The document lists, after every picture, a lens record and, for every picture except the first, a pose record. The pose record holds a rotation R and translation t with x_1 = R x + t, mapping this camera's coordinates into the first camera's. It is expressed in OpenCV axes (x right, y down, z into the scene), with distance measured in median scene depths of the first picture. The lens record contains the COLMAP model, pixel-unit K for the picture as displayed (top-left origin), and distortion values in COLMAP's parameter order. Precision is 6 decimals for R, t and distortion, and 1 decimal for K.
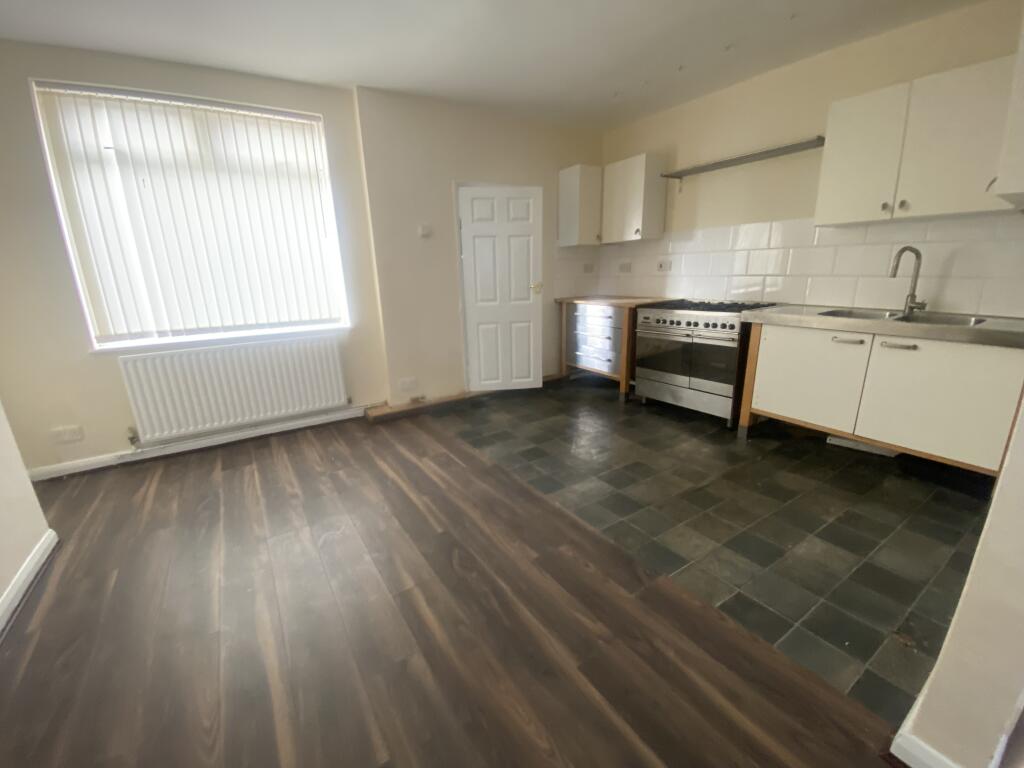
lens RADIAL K [[409.1, 0, 506.2], [0, 409.1, 381.2], [0, 0, 1]] dist [0.028684, -0.027626]
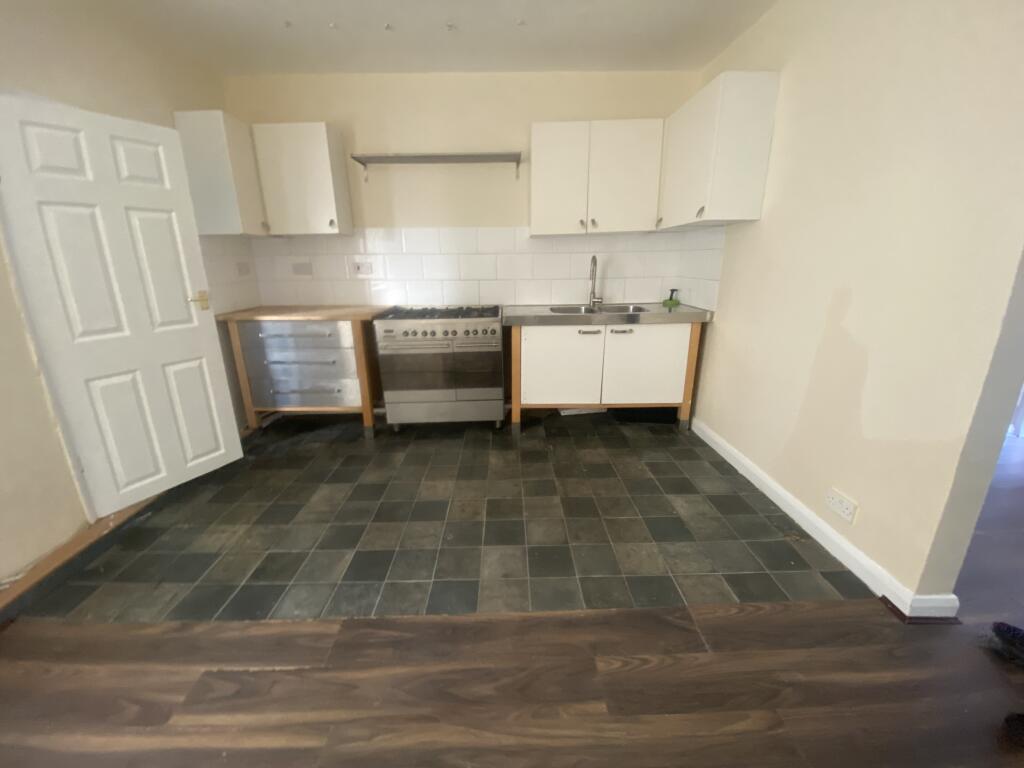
lens RADIAL K [[409.1, 0, 506.2], [0, 409.1, 381.2], [0, 0, 1]] dist [0.028684, -0.027626]
pose [[0.534161, -0.211409, 0.818522, -0.263841], [0.215465, 0.970296, 0.109999, -0.112505], [-0.817464, 0.117605, 0.563845, 0.417796]]
